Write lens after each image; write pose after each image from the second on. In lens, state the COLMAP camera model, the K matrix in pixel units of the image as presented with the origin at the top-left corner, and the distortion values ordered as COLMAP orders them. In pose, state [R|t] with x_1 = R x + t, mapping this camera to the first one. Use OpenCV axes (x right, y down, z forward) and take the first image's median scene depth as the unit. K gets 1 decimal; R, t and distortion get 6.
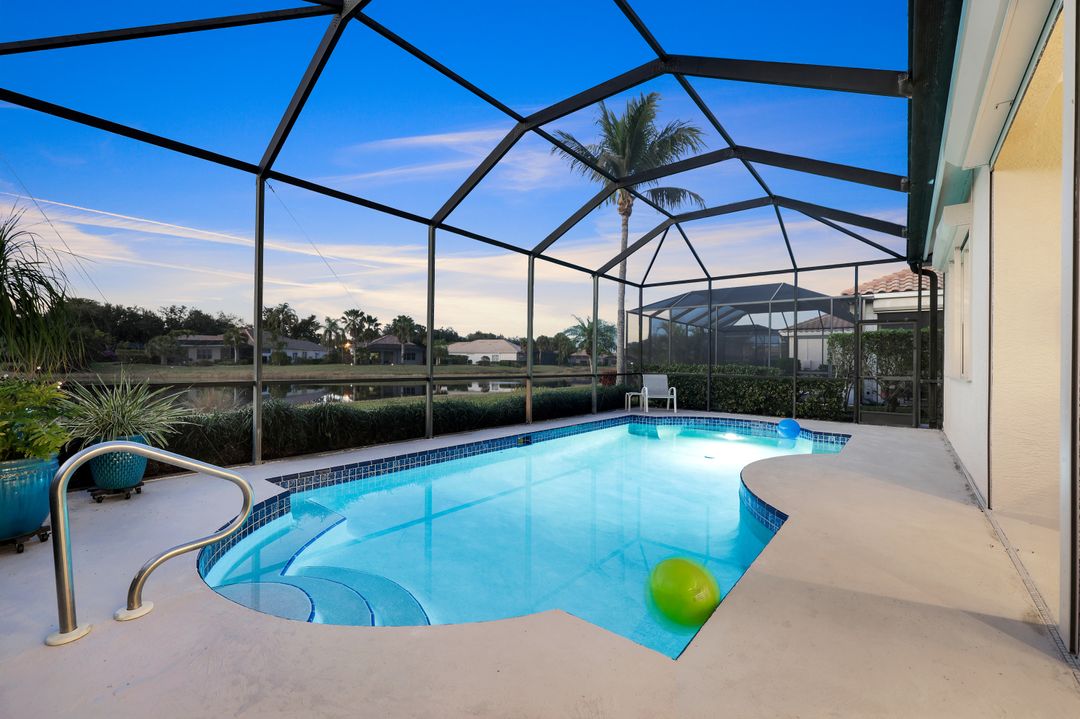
lens RADIAL K [[445.2, 0, 544.1], [0, 445.2, 364.6], [0, 0, 1]] dist [0.000292, -0.000148]
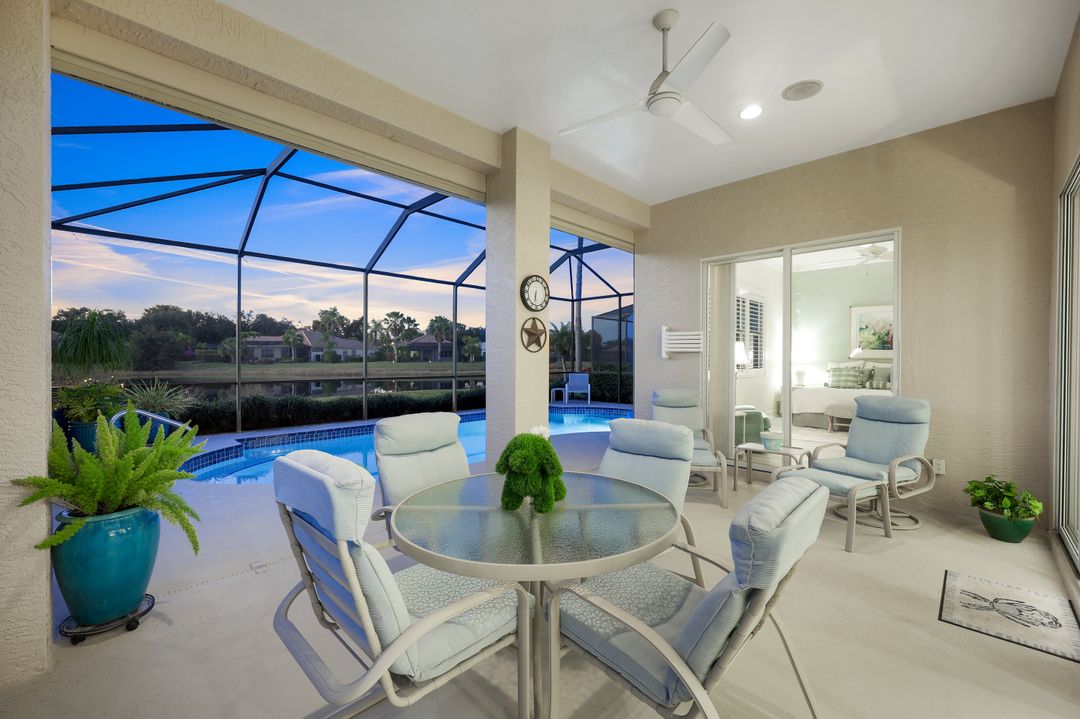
lens RADIAL K [[433.6, 0, 540.0], [0, 433.6, 359.5], [0, 0, 1]] dist [-0.000283, -0.000072]
pose [[0.995168, -0.006622, -0.097959, 0.033254], [0.006469, 0.999977, -0.001878, -0.001843], [0.097969, 0.001235, 0.995189, -0.025507]]
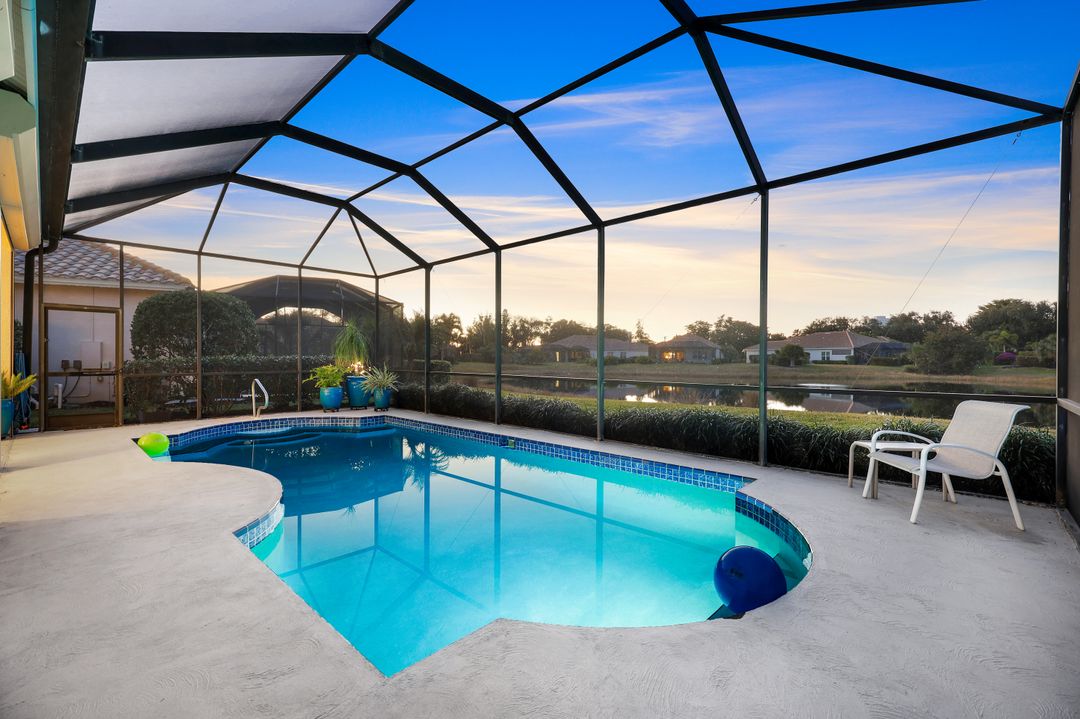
lens RADIAL K [[471.3, 0, 539.0], [0, 471.3, 328.3], [0, 0, 1]] dist [0.002943, 0.000202]
pose [[-0.068750, -0.072691, -0.994982, 0.082855], [-0.011537, 0.997333, -0.072065, -0.000217], [0.997567, 0.006524, -0.069405, 0.098563]]
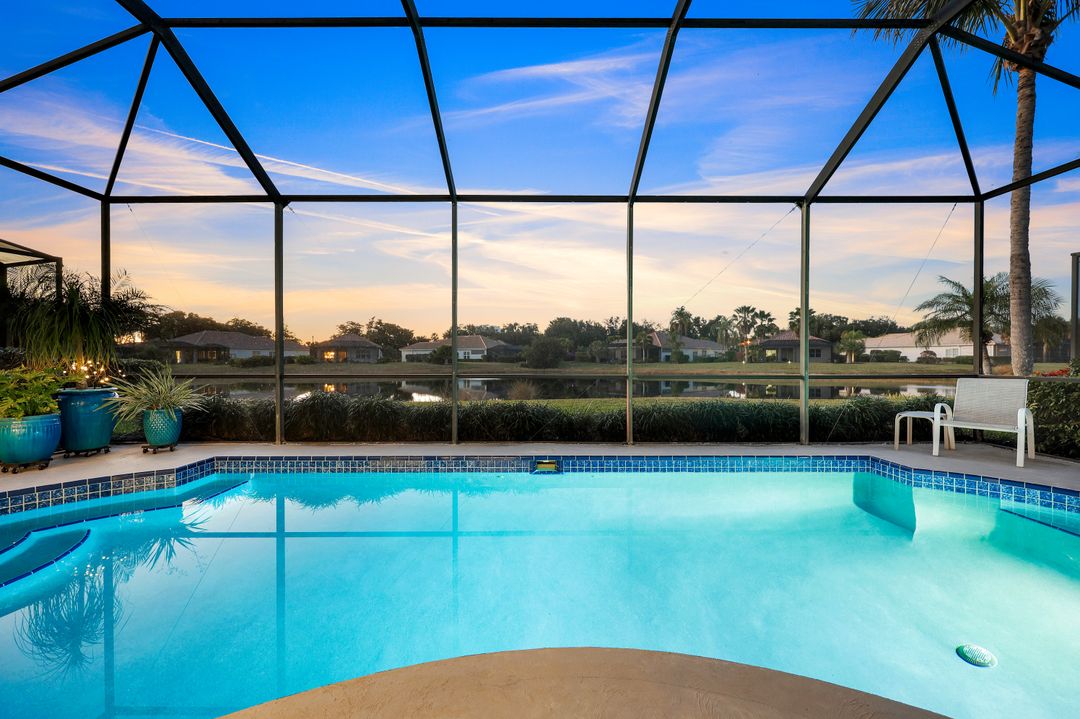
lens RADIAL K [[445.2, 0, 544.1], [0, 445.2, 364.6], [0, 0, 1]] dist [0.000292, -0.000148]
pose [[0.642649, 0.000266, -0.766161, 0.039245], [0.002730, 0.999993, 0.002638, 0.000671], [0.766156, -0.003787, 0.642643, 0.043039]]
